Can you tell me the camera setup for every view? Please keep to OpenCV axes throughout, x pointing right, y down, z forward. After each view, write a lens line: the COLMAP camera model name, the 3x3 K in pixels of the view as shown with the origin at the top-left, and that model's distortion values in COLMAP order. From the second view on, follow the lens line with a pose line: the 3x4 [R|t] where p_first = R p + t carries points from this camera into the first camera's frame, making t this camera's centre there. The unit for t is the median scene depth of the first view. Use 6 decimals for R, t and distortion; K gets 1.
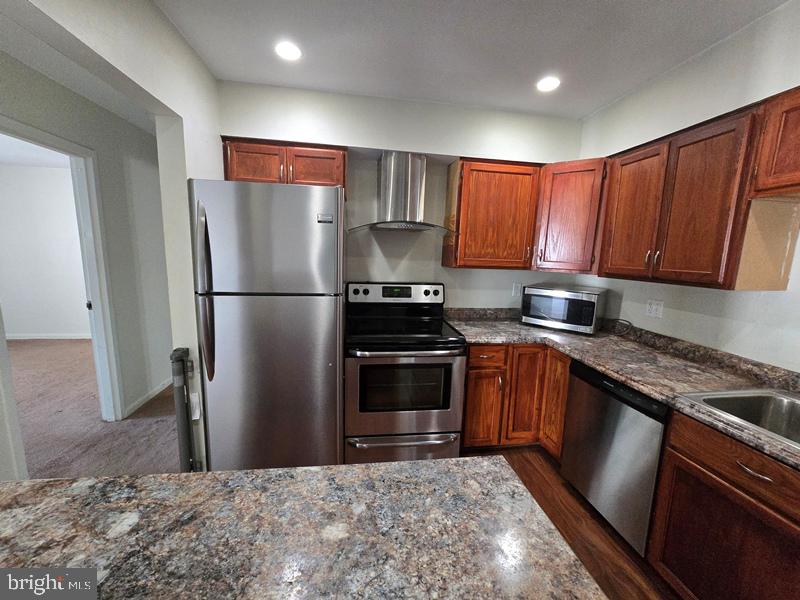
lens RADIAL K [[322.6, 0, 398.6], [0, 322.6, 301.3], [0, 0, 1]] dist [-0.009621, 0.002445]
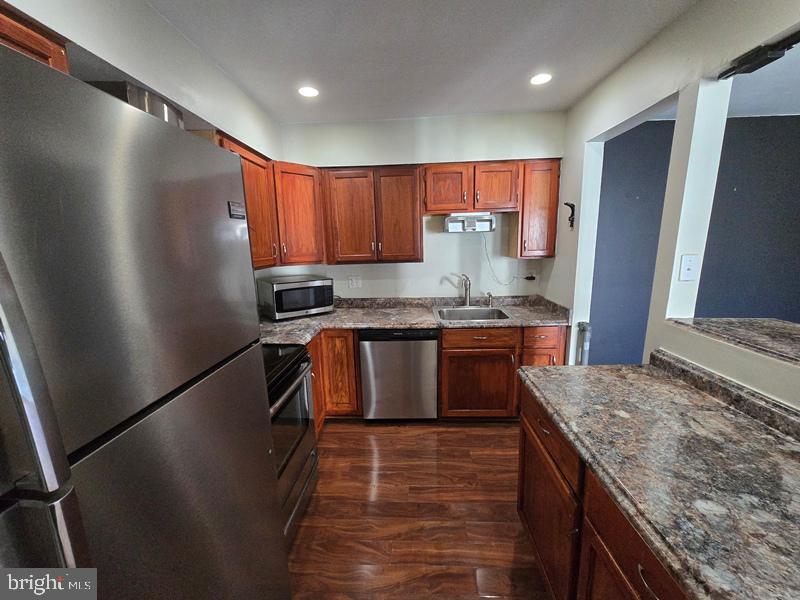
lens RADIAL K [[322.6, 0, 400.7], [0, 322.6, 301.3], [0, 0, 1]] dist [-0.009621, 0.002445]
pose [[0.197350, -0.213297, 0.956848, -0.961735], [0.178420, 0.967557, 0.178885, -0.198874], [-0.963960, 0.135418, 0.229003, 0.814086]]
